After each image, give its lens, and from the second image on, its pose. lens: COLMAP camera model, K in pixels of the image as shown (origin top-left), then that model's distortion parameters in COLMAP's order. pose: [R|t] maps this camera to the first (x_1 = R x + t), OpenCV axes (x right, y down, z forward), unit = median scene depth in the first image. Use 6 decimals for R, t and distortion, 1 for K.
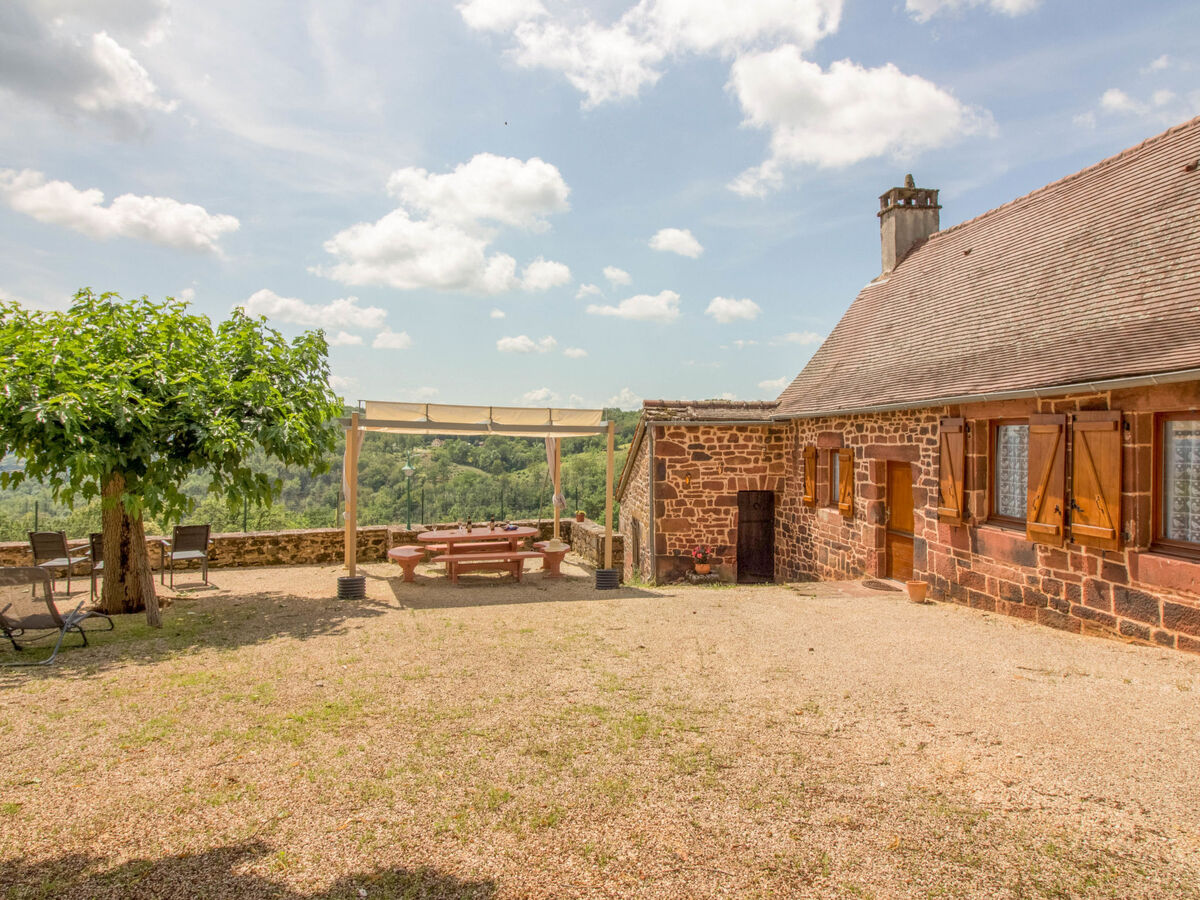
lens RADIAL K [[714.4, 0, 600.5], [0, 714.4, 428.3], [0, 0, 1]] dist [0.001039, -0.008877]
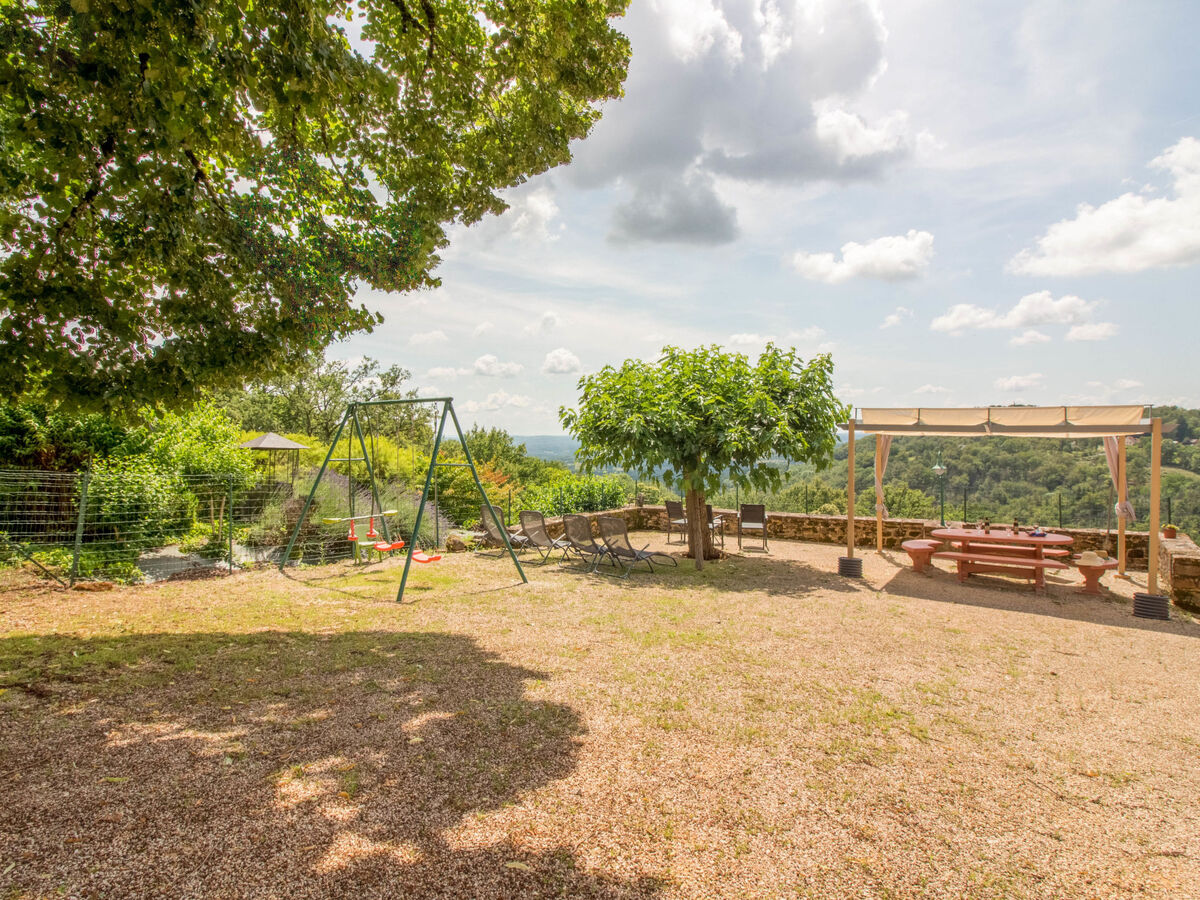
lens RADIAL K [[624.4, 0, 598.0], [0, 624.4, 438.4], [0, 0, 1]] dist [-0.004162, -0.011914]
pose [[0.591414, -0.006435, -0.806342, 0.193283], [0.018794, 0.999807, 0.005806, -0.003082], [0.806149, -0.018588, 0.591420, 0.045176]]
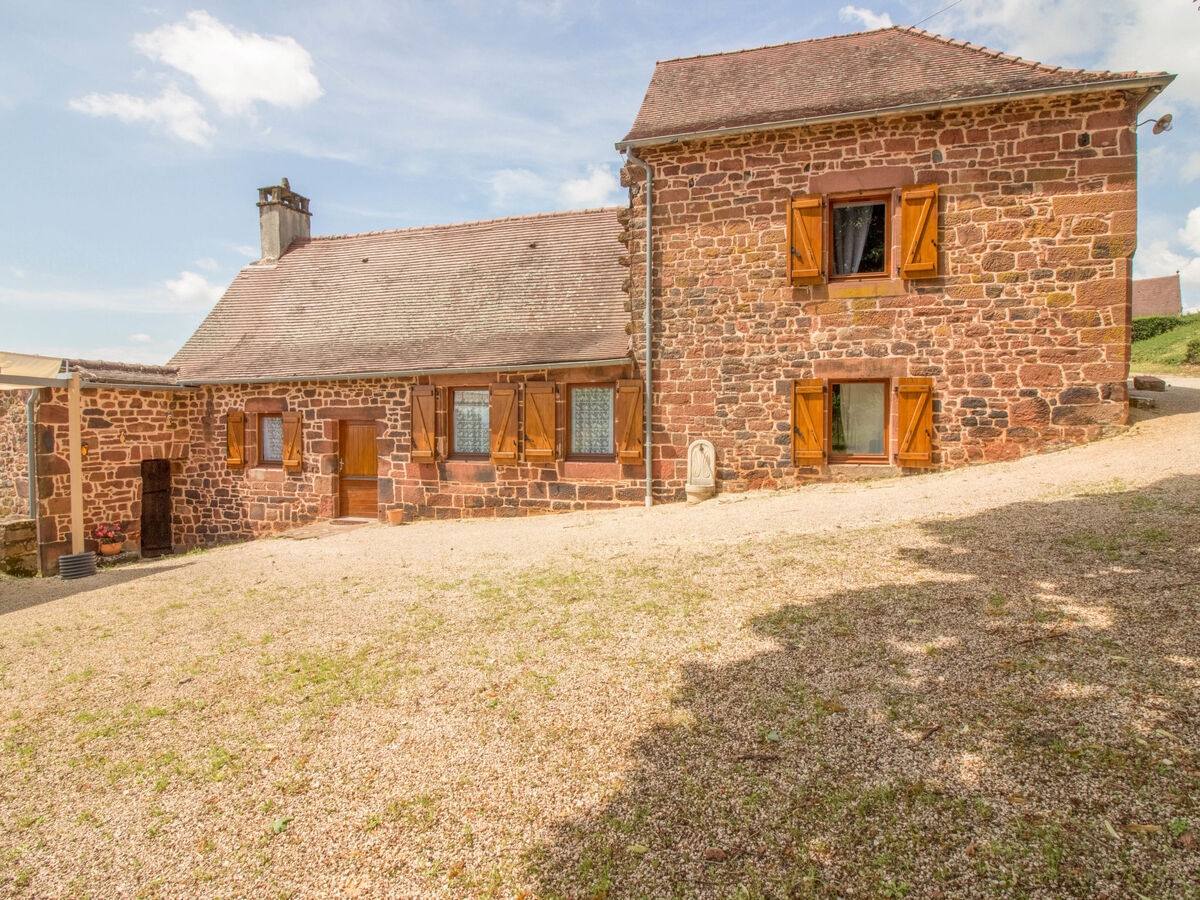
lens RADIAL K [[624.4, 0, 595.4], [0, 624.4, 430.7], [0, 0, 1]] dist [-0.004162, -0.011914]
pose [[0.424949, -0.019336, 0.905011, -0.348057], [-0.004492, 0.999714, 0.023469, 0.033443], [-0.905206, -0.014039, 0.424740, 0.149538]]
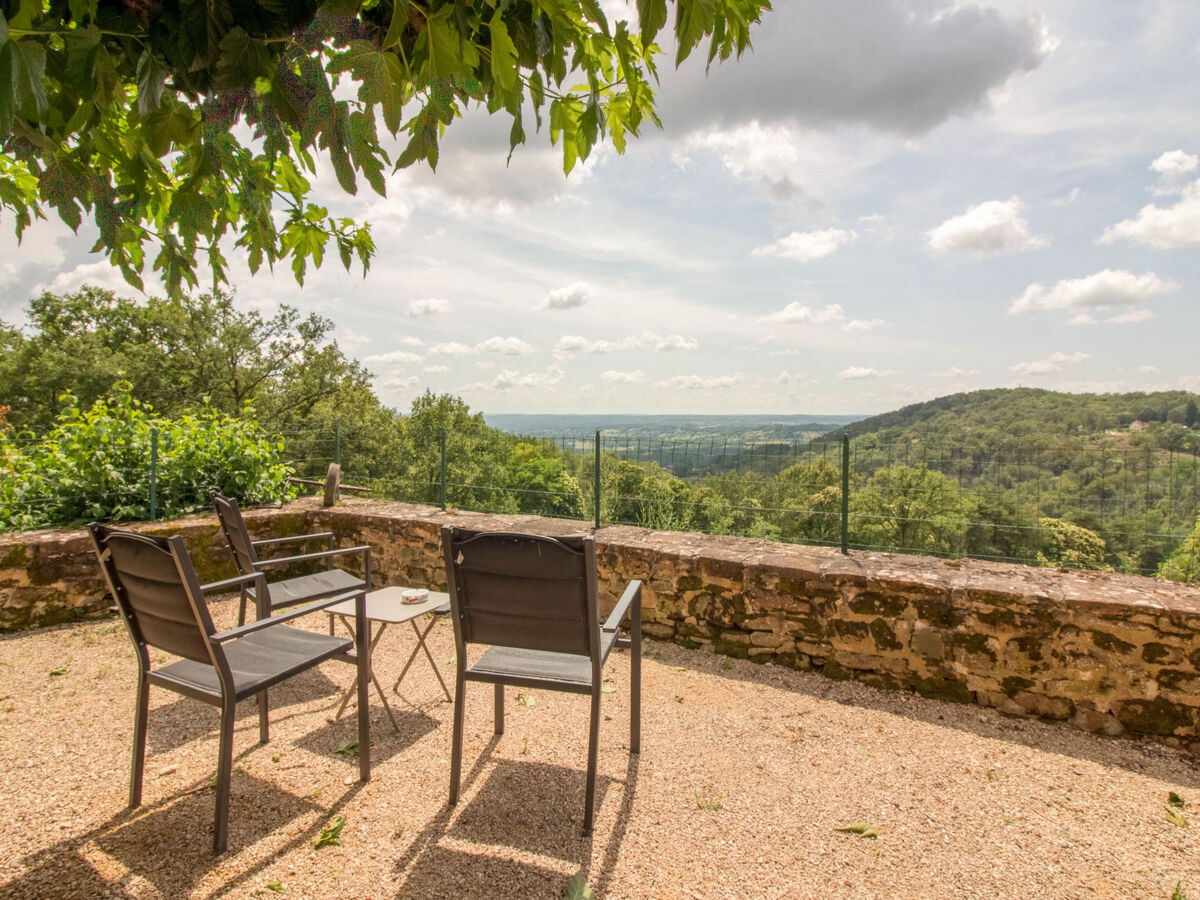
lens RADIAL K [[624.4, 0, 598.8], [0, 624.4, 434.1], [0, 0, 1]] dist [-0.004162, -0.011914]
pose [[0.590439, 0.021484, -0.806796, -0.361238], [0.007782, 0.999448, 0.032309, 0.088429], [0.807045, -0.025356, 0.589946, 0.797755]]
